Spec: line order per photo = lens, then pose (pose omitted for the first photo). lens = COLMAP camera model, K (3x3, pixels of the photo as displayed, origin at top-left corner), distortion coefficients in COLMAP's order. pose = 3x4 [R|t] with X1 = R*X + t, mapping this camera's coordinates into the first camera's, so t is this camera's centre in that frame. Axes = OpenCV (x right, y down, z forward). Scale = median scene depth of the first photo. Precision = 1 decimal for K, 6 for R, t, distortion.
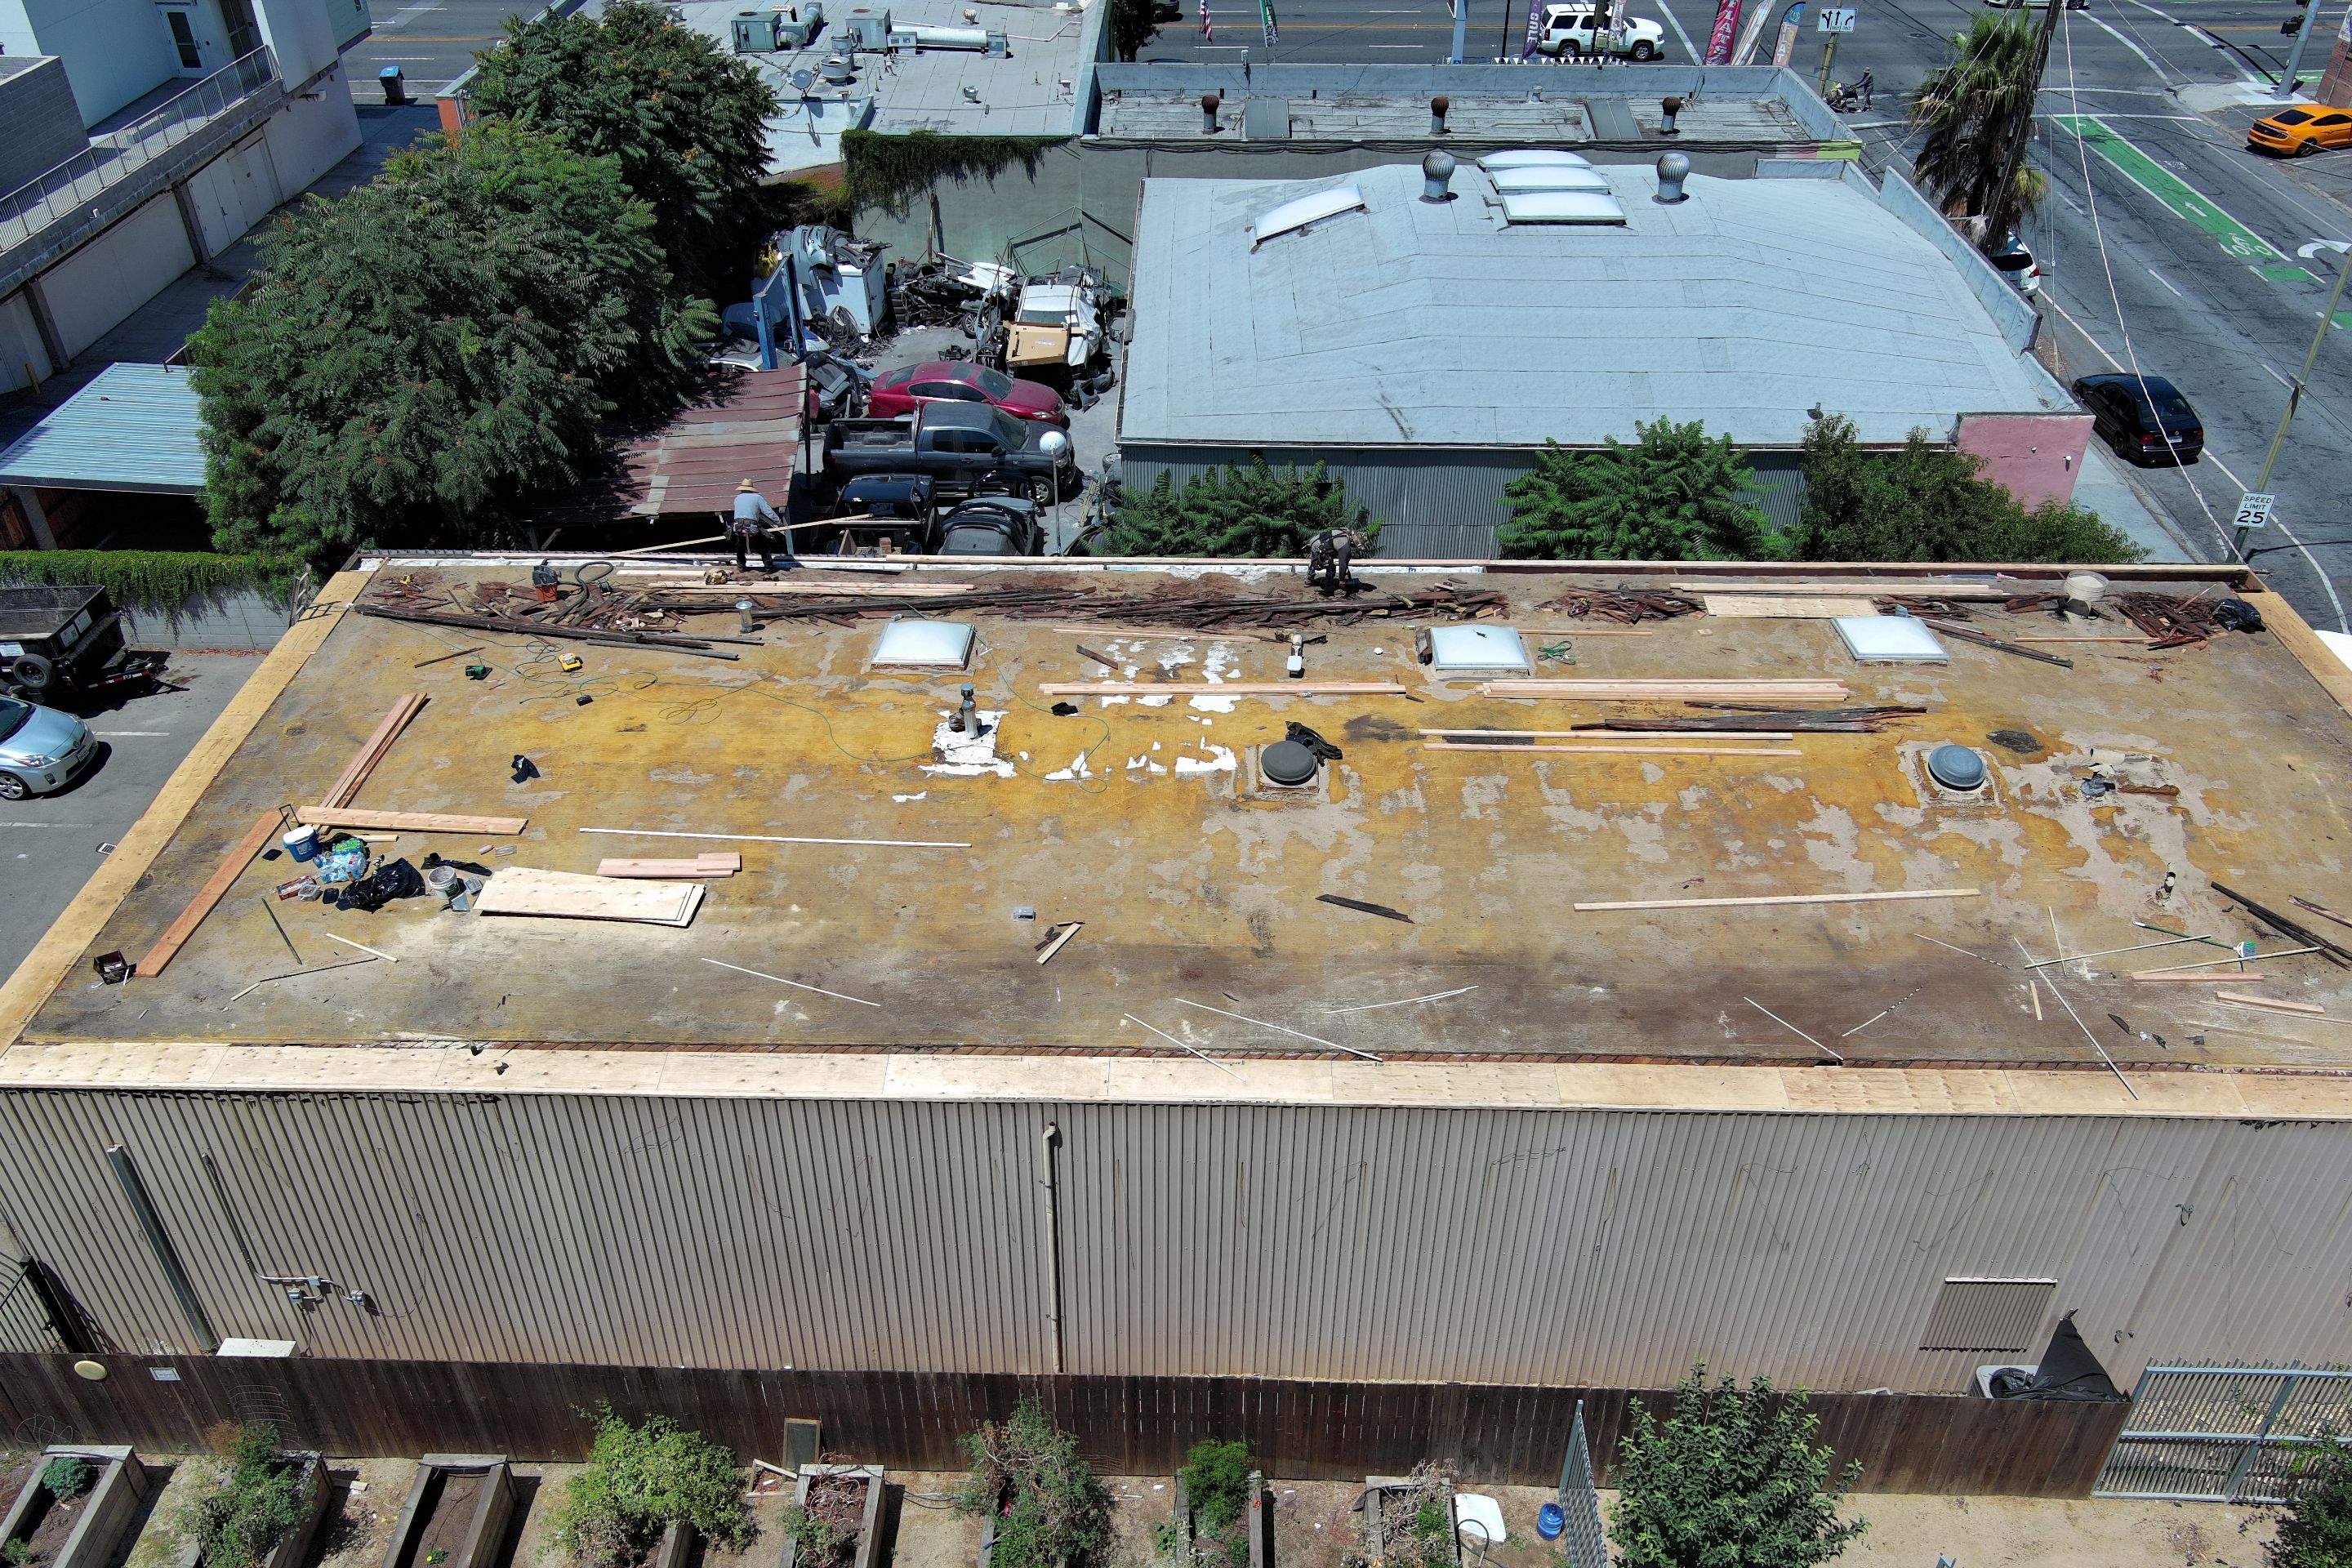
lens RADIAL K [[1821.9, 0, 1176.0], [0, 1821.9, 784.0], [0, 0, 1]] dist [0.008035, 0.006279]
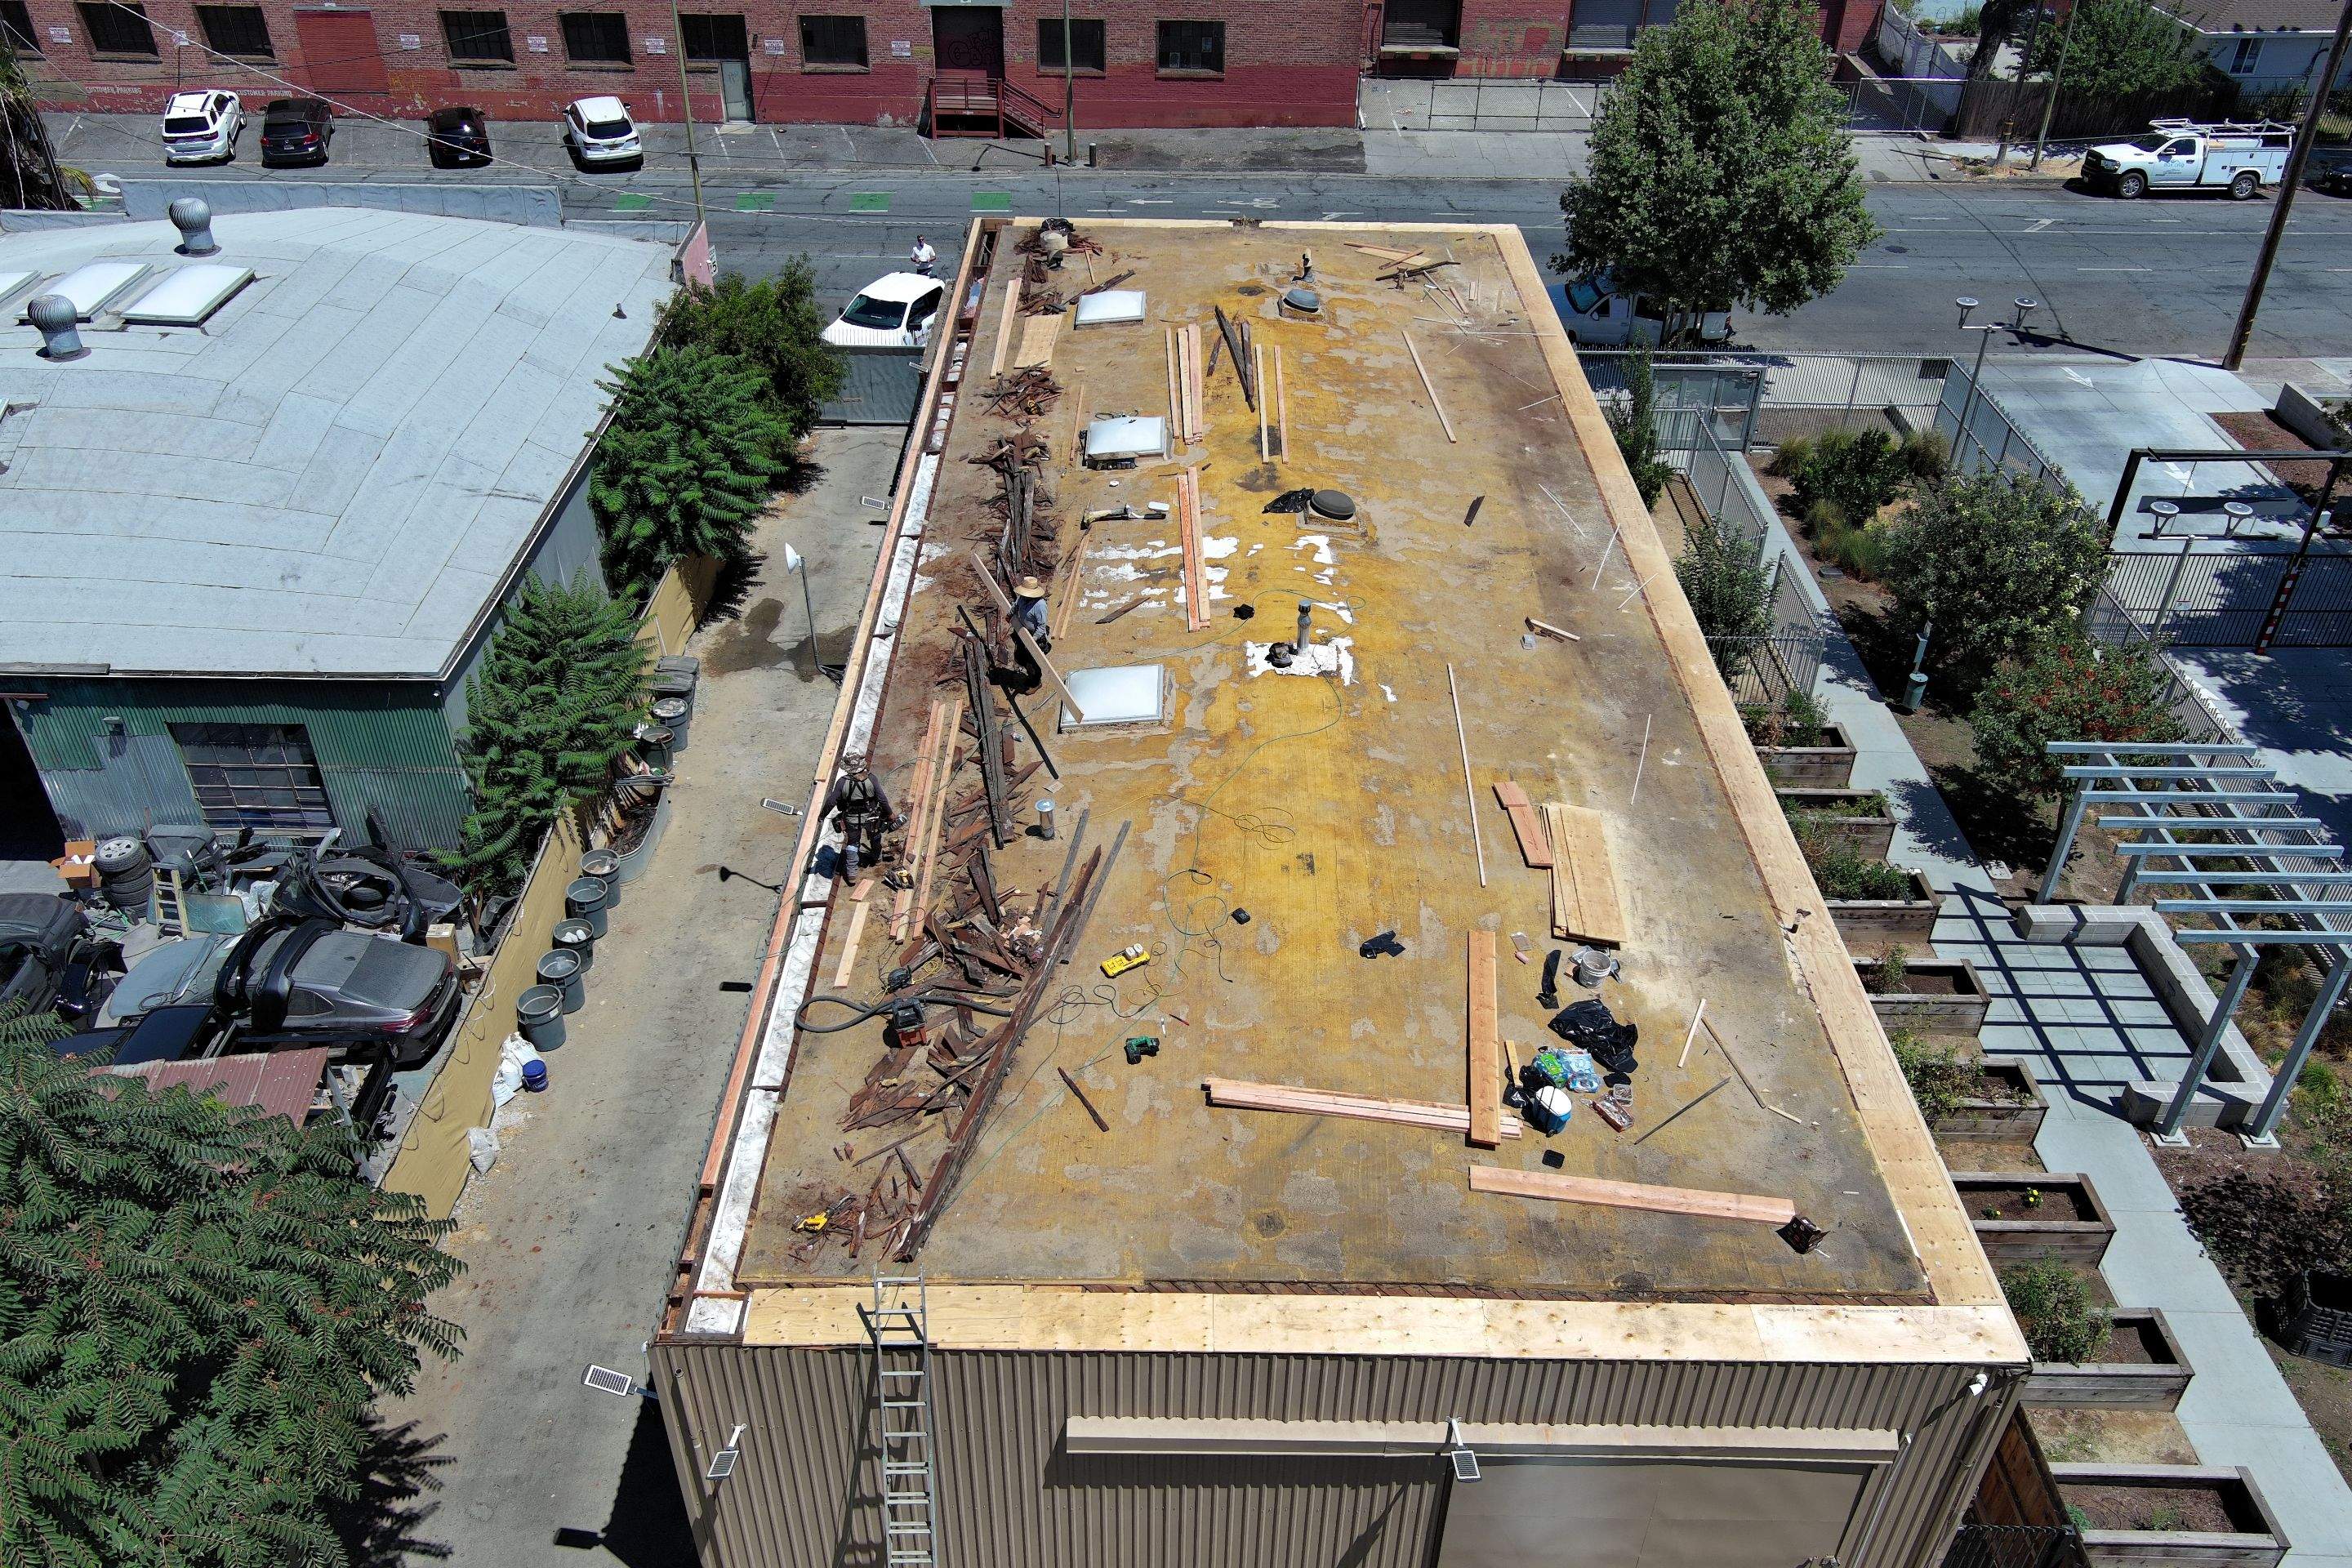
lens RADIAL K [[1821.9, 0, 1176.0], [0, 1821.9, 784.0], [0, 0, 1]] dist [0.008035, 0.006279]
pose [[-0.007512, -0.584998, 0.811000, -0.952627], [0.576272, 0.660273, 0.481612, -0.494372], [-0.817224, 0.470974, 0.332158, 0.731725]]
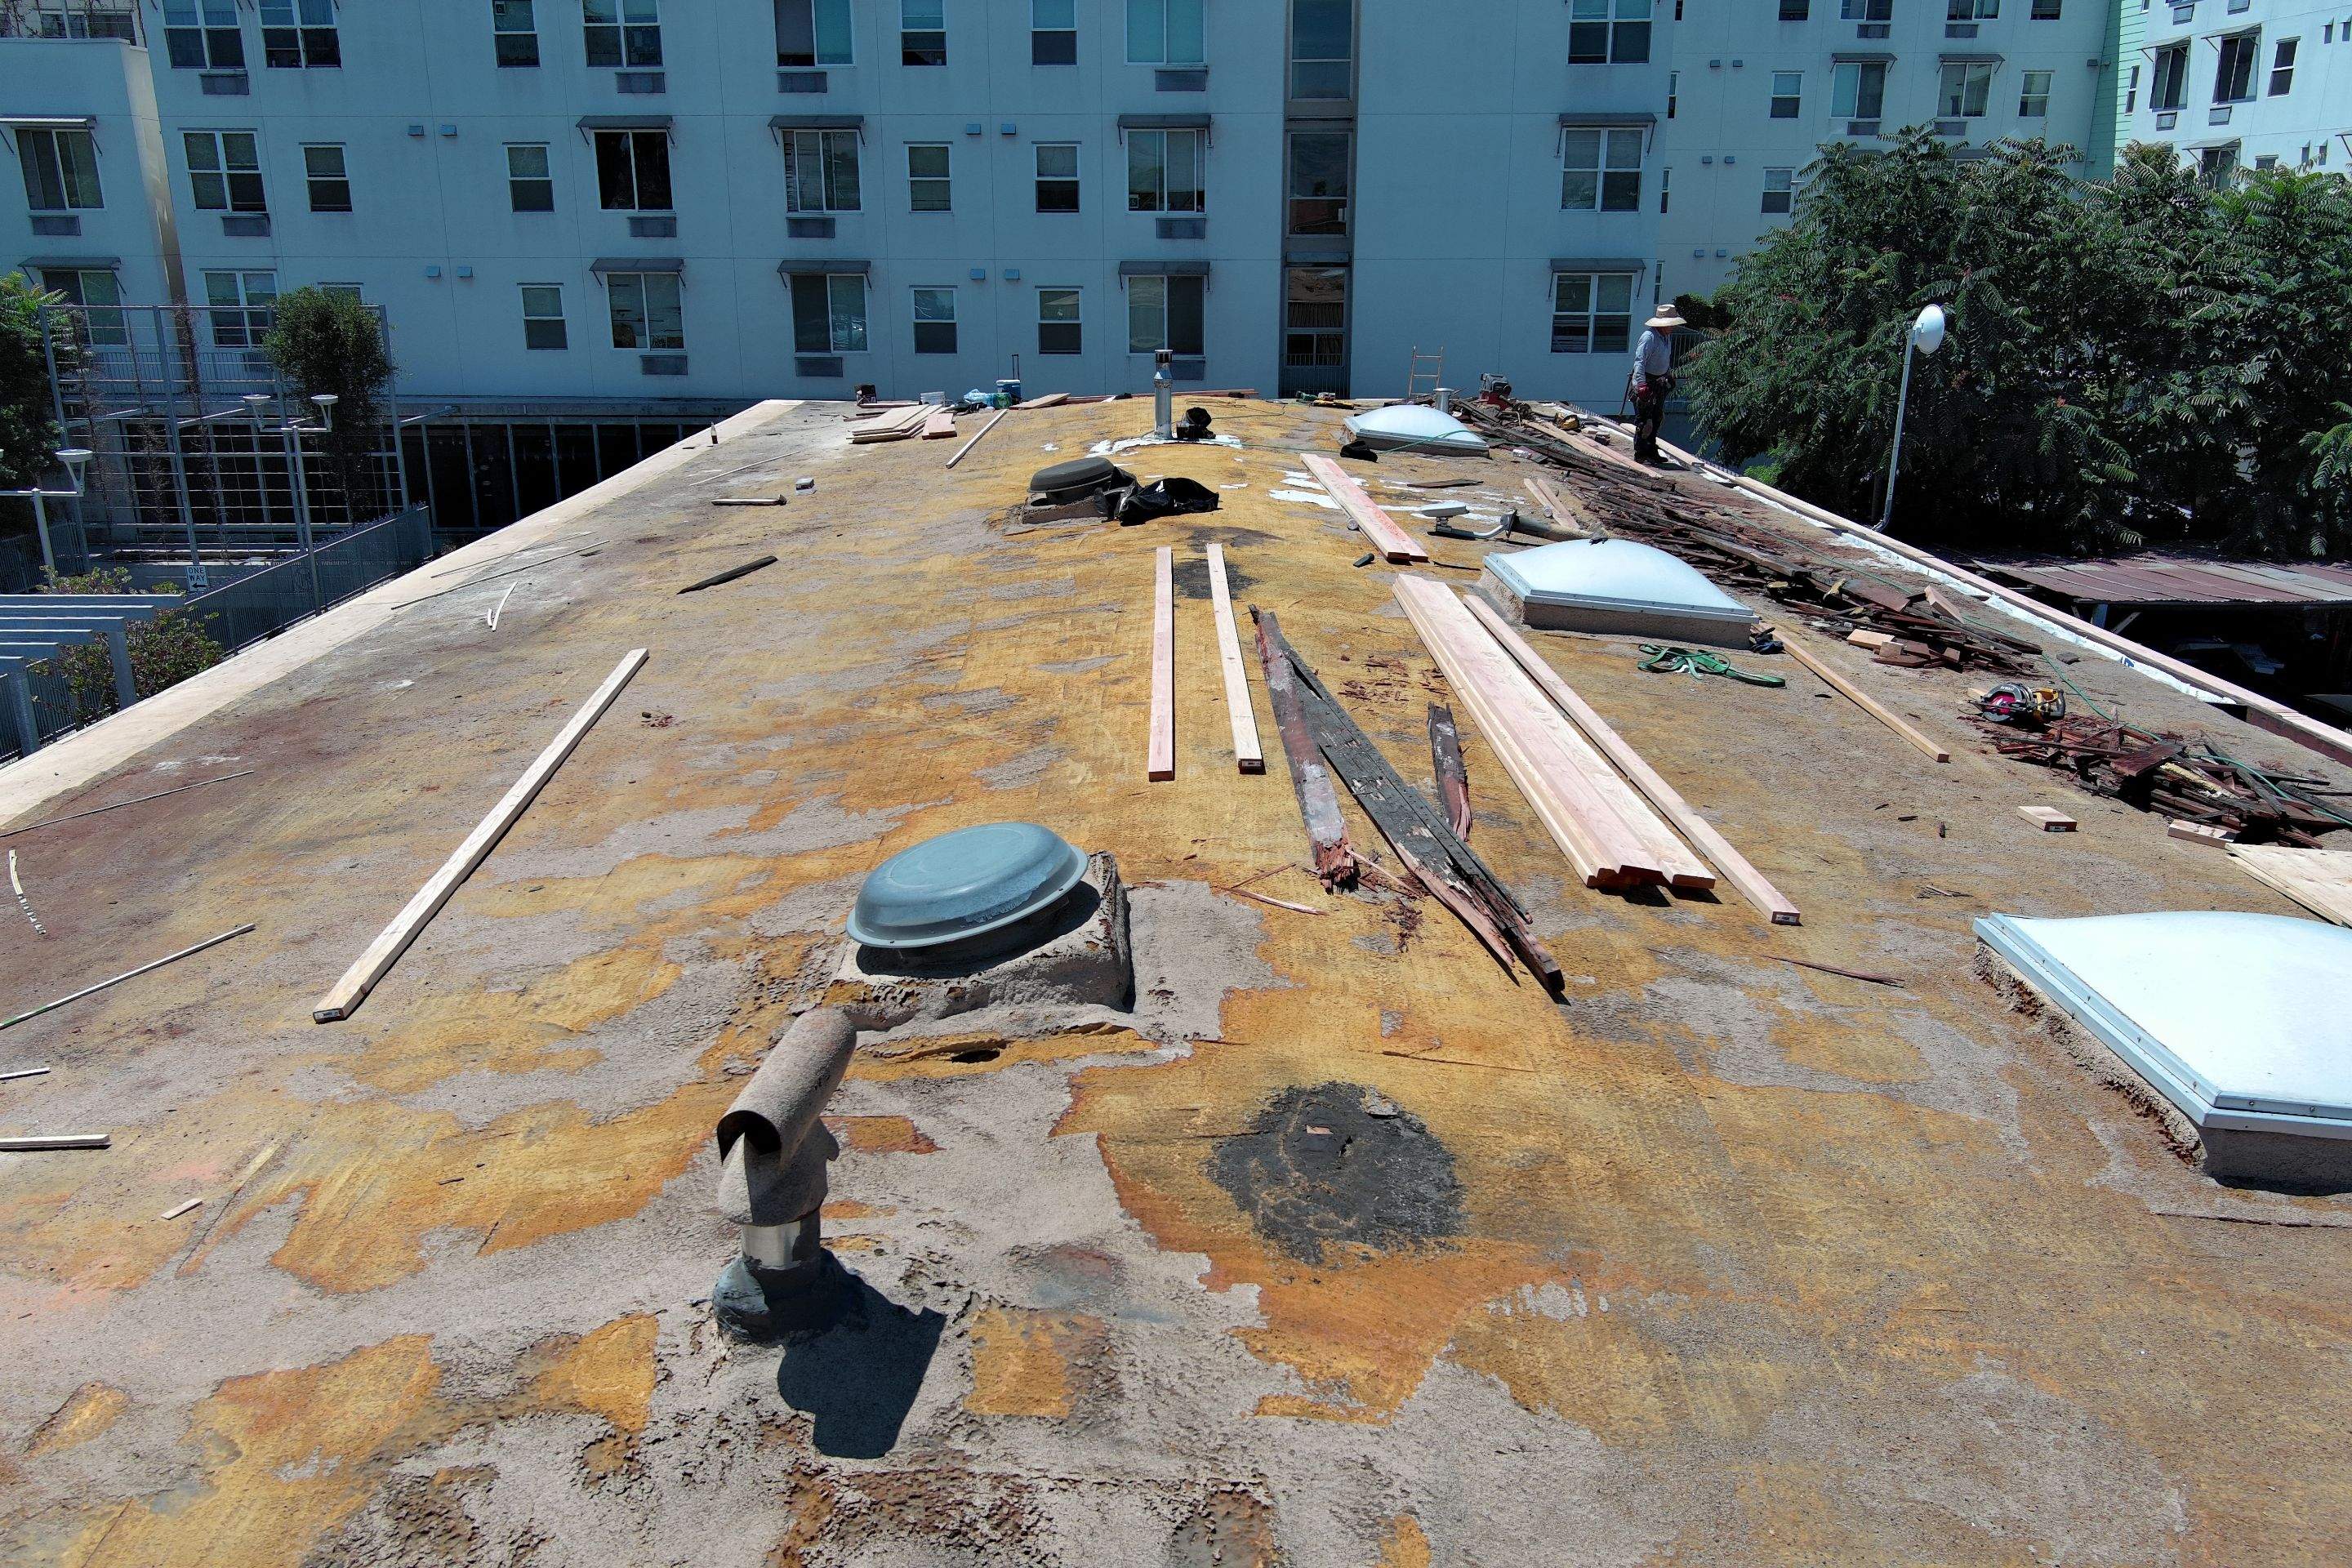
lens RADIAL K [[1821.9, 0, 1176.0], [0, 1821.9, 784.0], [0, 0, 1]] dist [0.008035, 0.006279]
pose [[0.031561, 0.288207, -0.957048, 0.592260], [-0.584661, 0.781941, 0.216194, -0.075041], [0.810664, 0.552725, 0.193182, 0.914636]]
